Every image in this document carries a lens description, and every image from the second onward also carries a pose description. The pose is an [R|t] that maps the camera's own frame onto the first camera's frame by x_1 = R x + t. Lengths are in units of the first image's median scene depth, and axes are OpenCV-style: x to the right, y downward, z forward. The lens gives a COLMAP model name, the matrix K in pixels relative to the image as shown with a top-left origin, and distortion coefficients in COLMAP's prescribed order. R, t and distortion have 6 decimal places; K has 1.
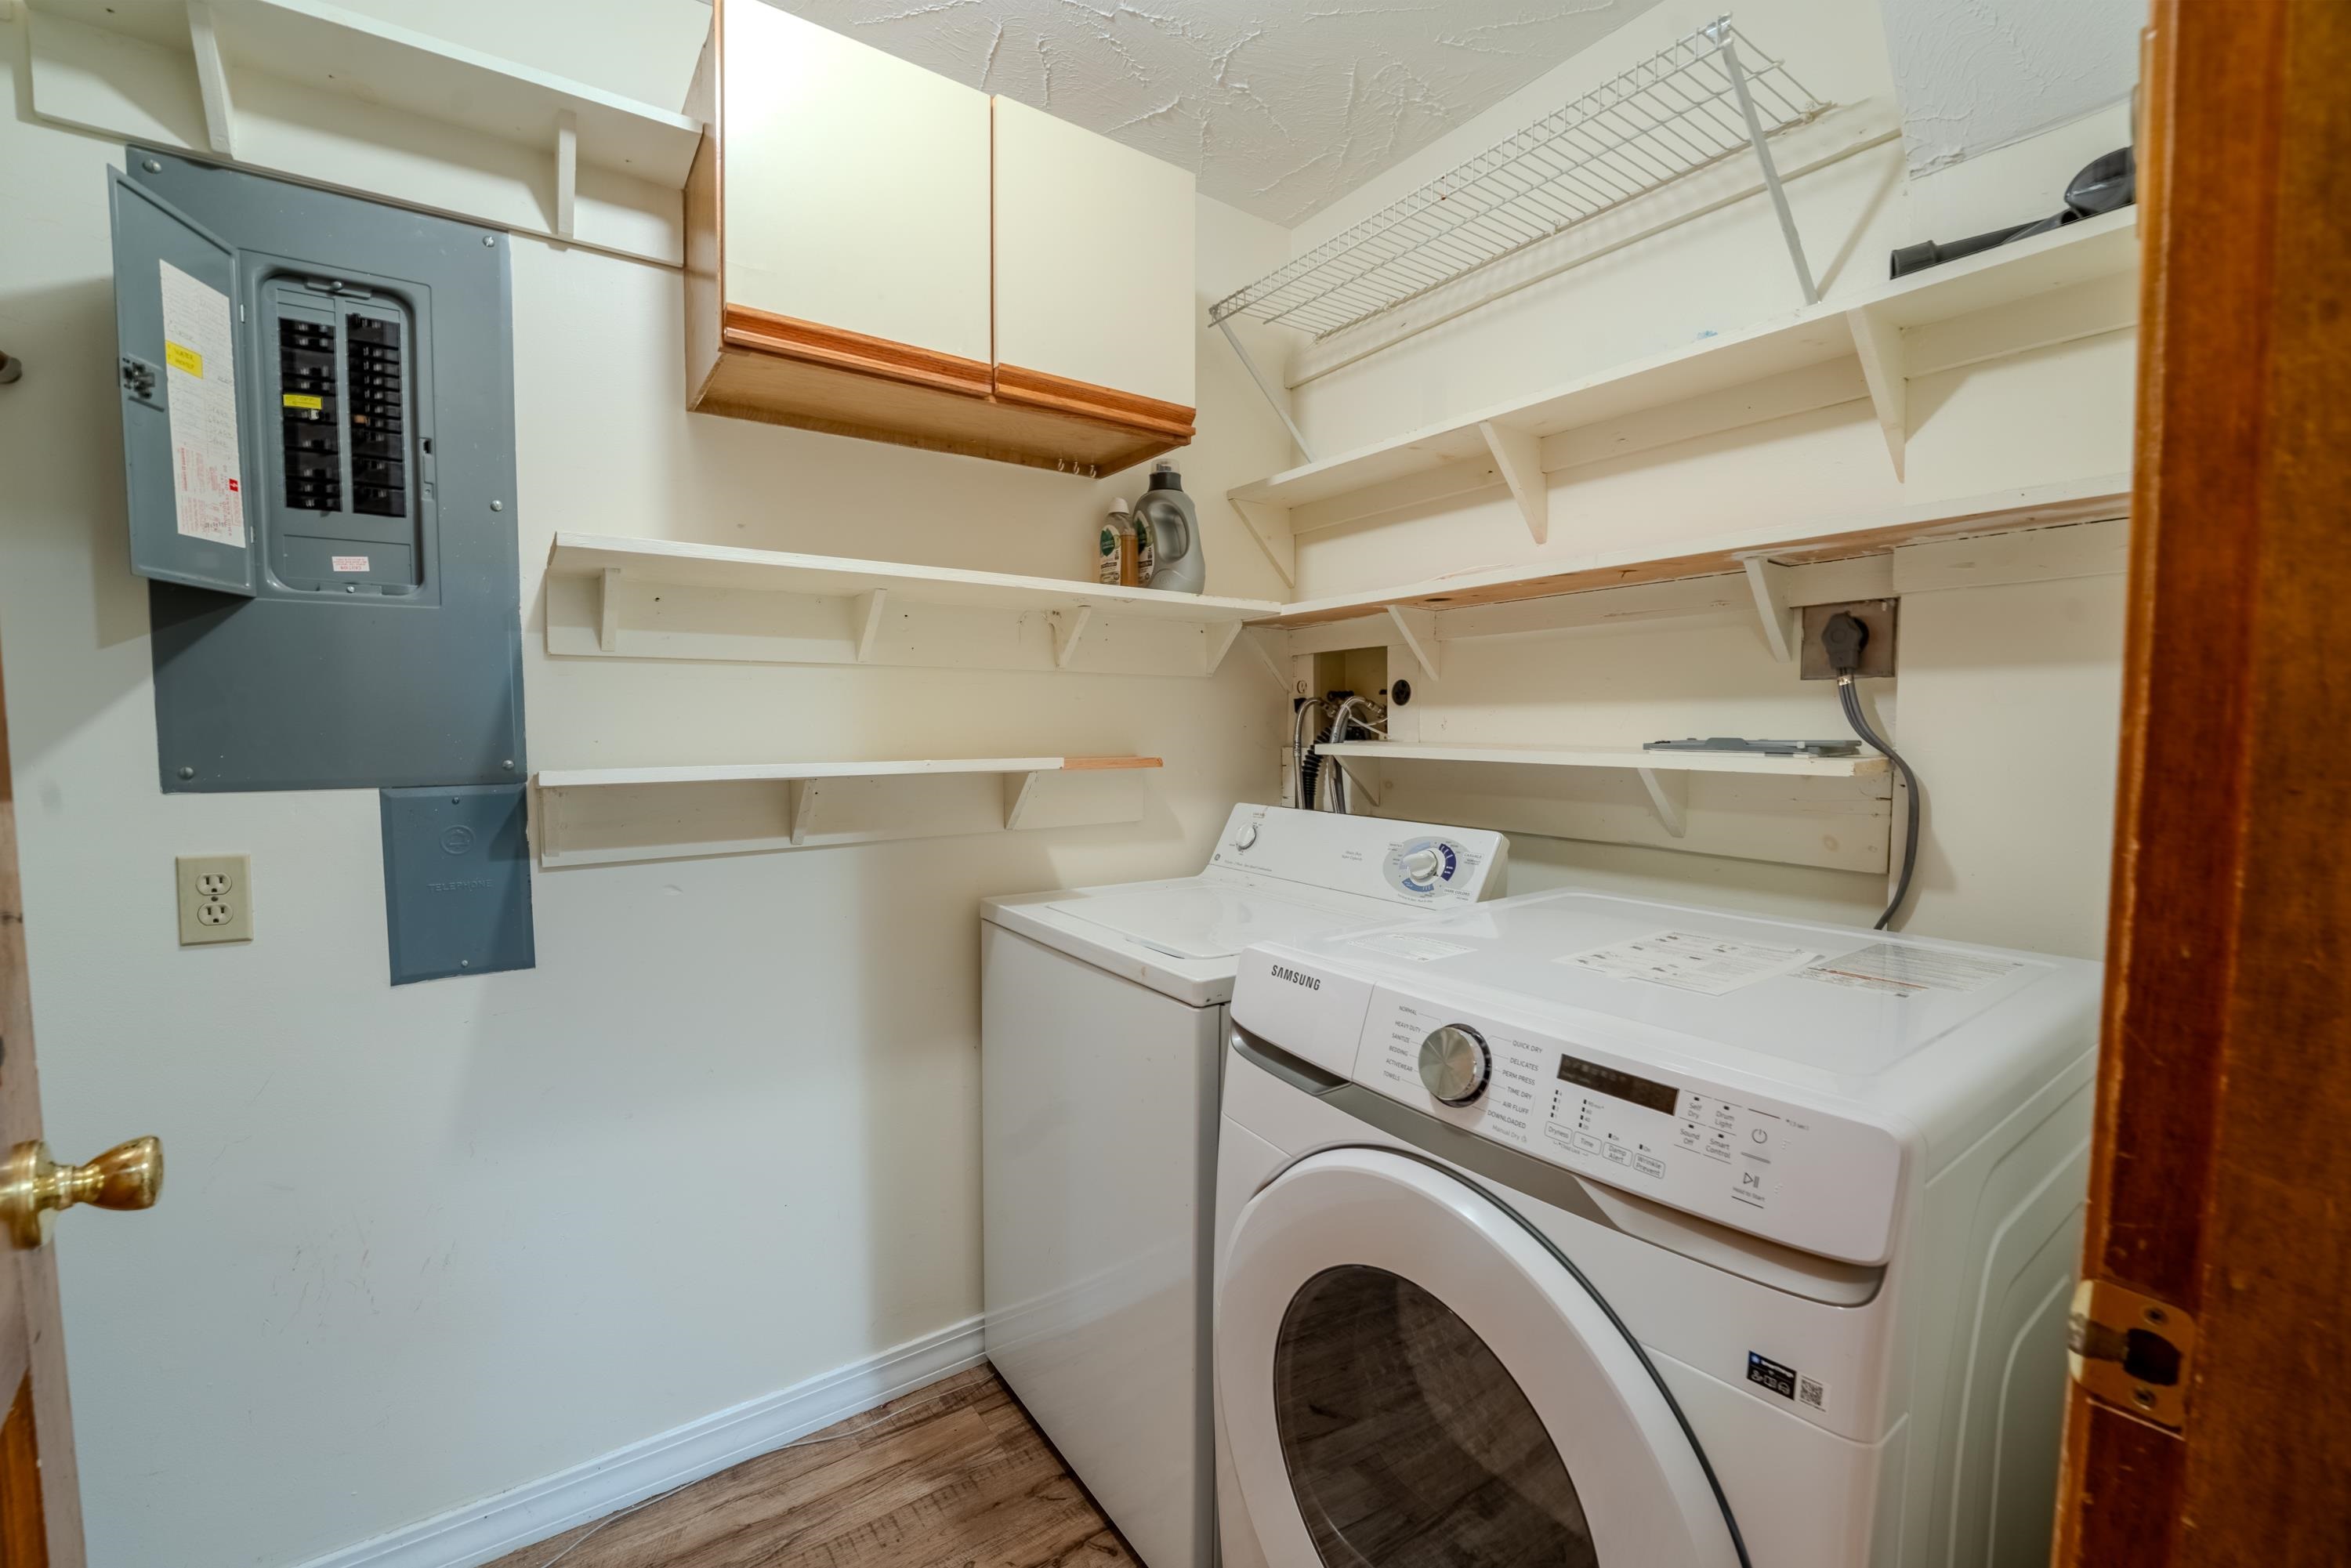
lens RADIAL K [[960.5, 0, 1174.5], [0, 960.5, 781.0], [0, 0, 1]] dist [-0.024993, 0.000890]
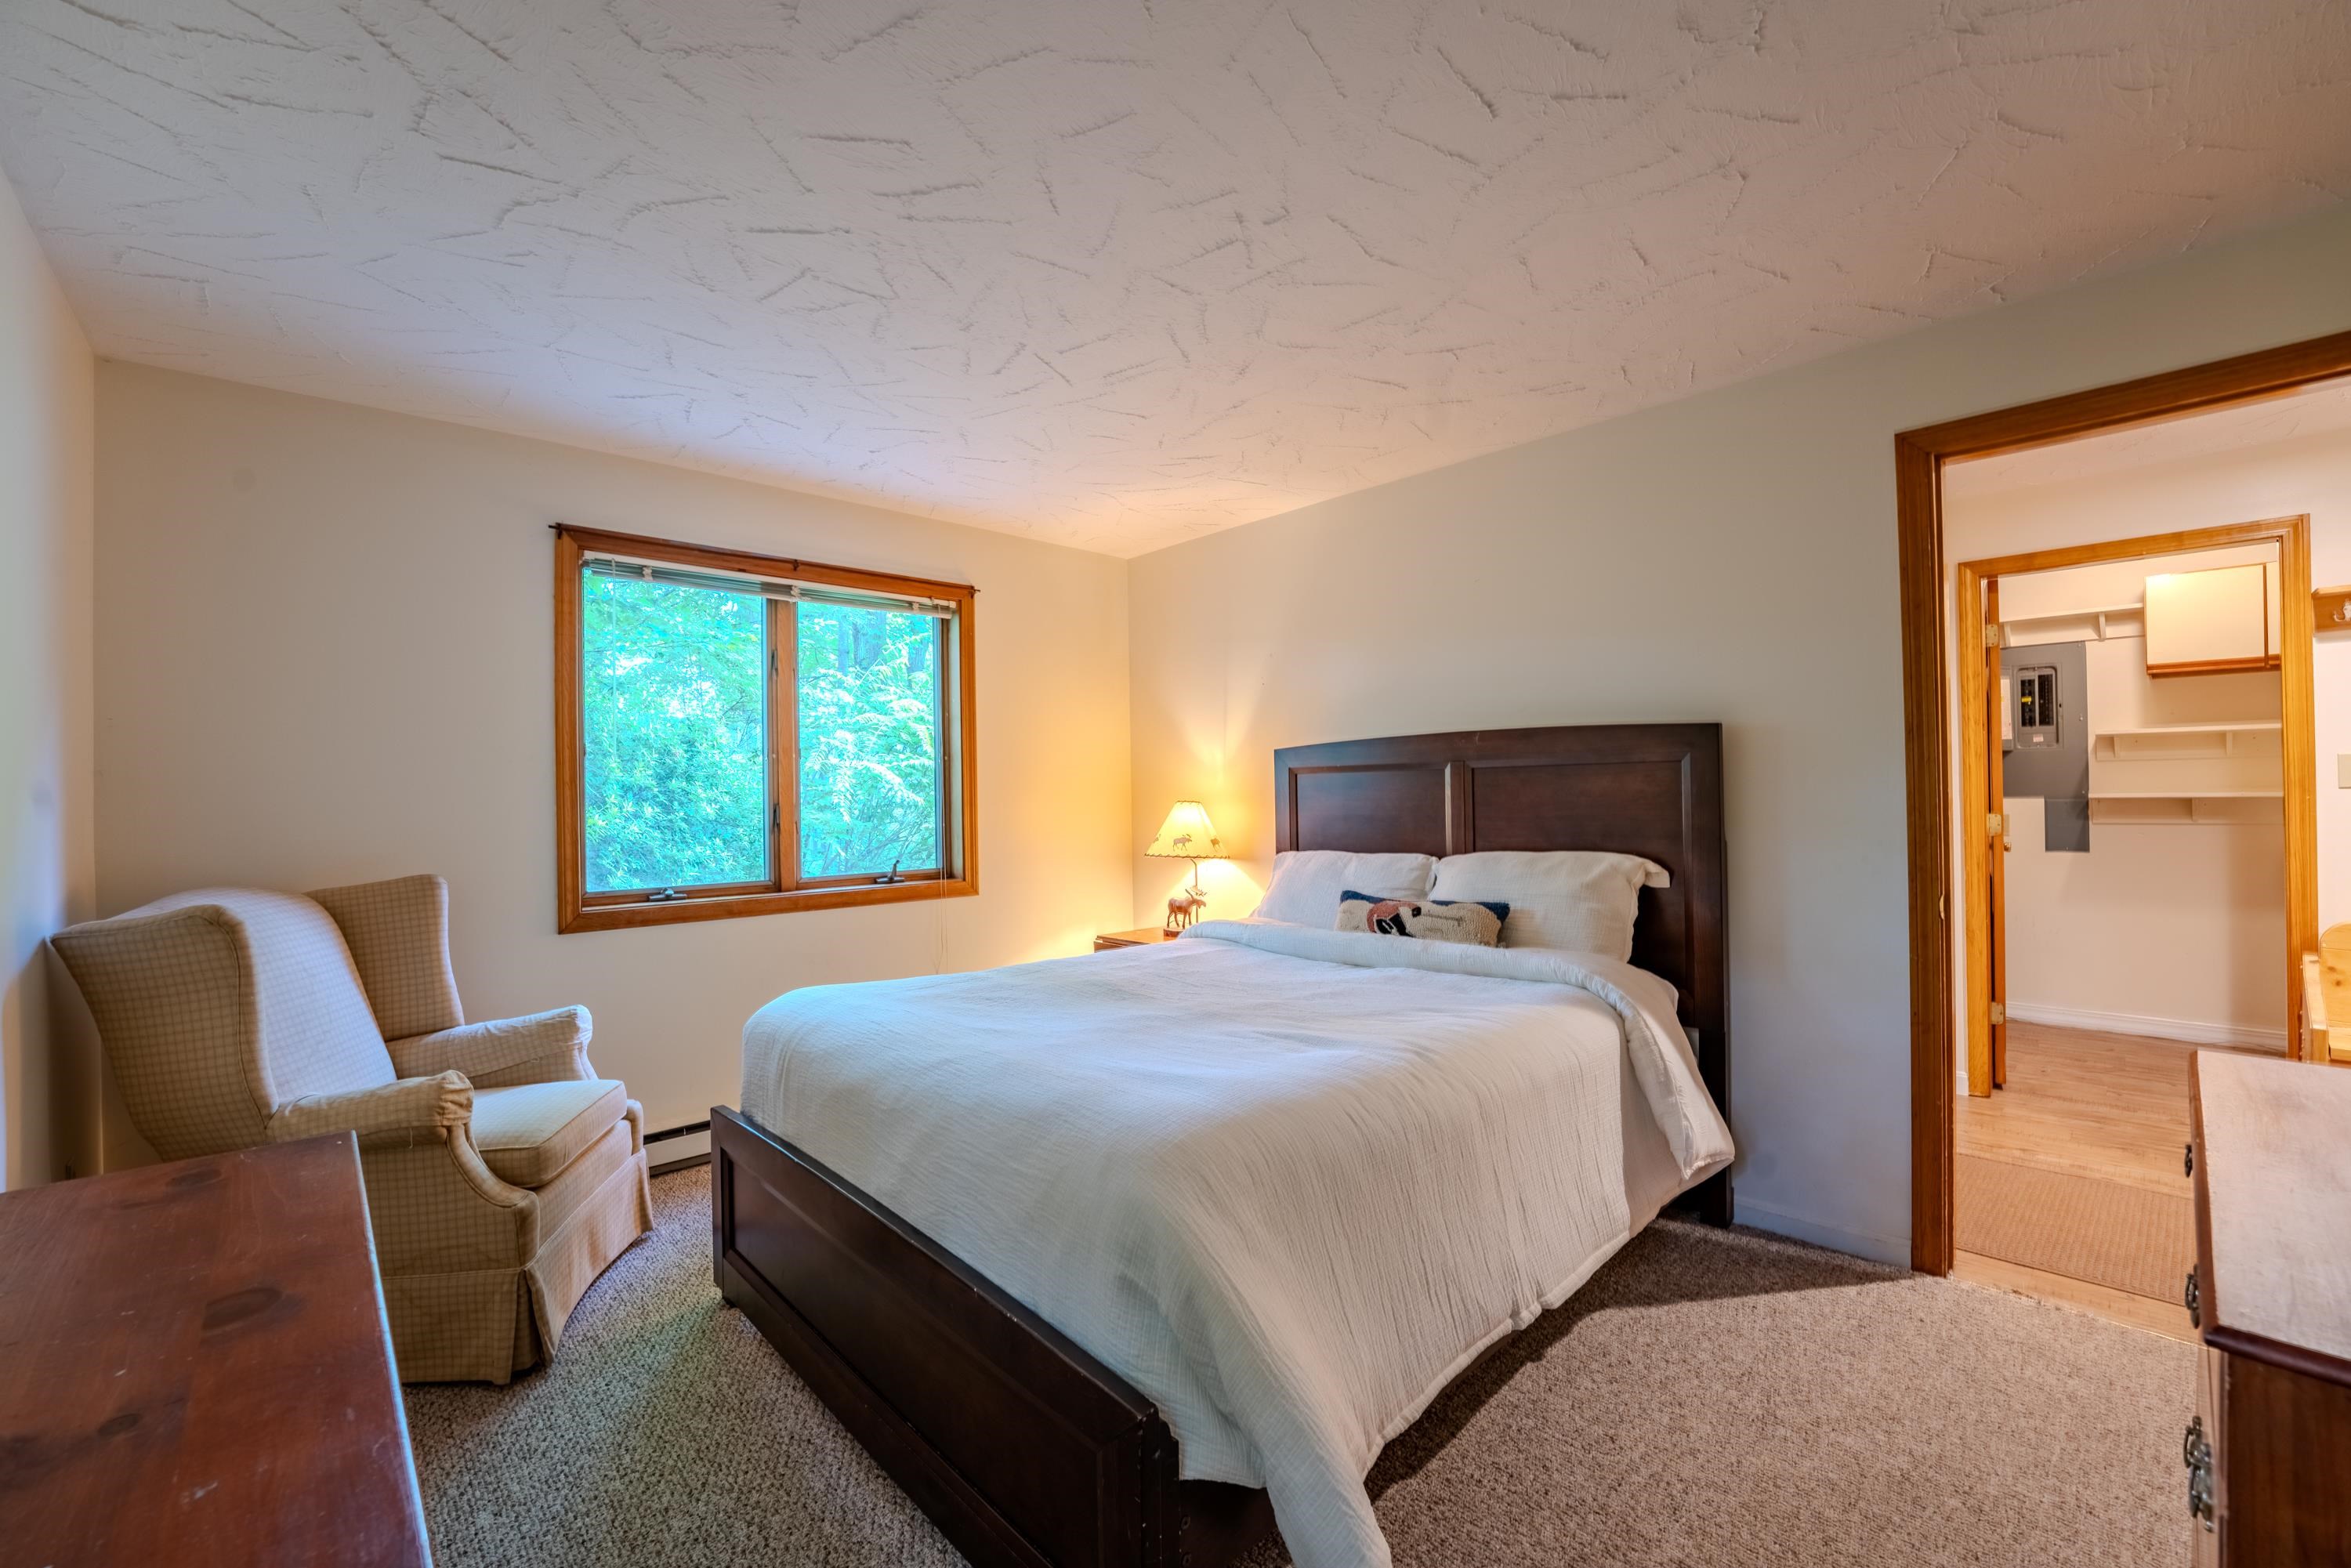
lens RADIAL K [[960.5, 0, 1174.5], [0, 960.5, 781.0], [0, 0, 1]] dist [-0.024993, 0.000890]
pose [[0.129420, -0.008865, -0.991550, 2.400092], [-0.046438, 0.998809, -0.014991, 0.152642], [0.990502, 0.047986, 0.128854, -2.890179]]
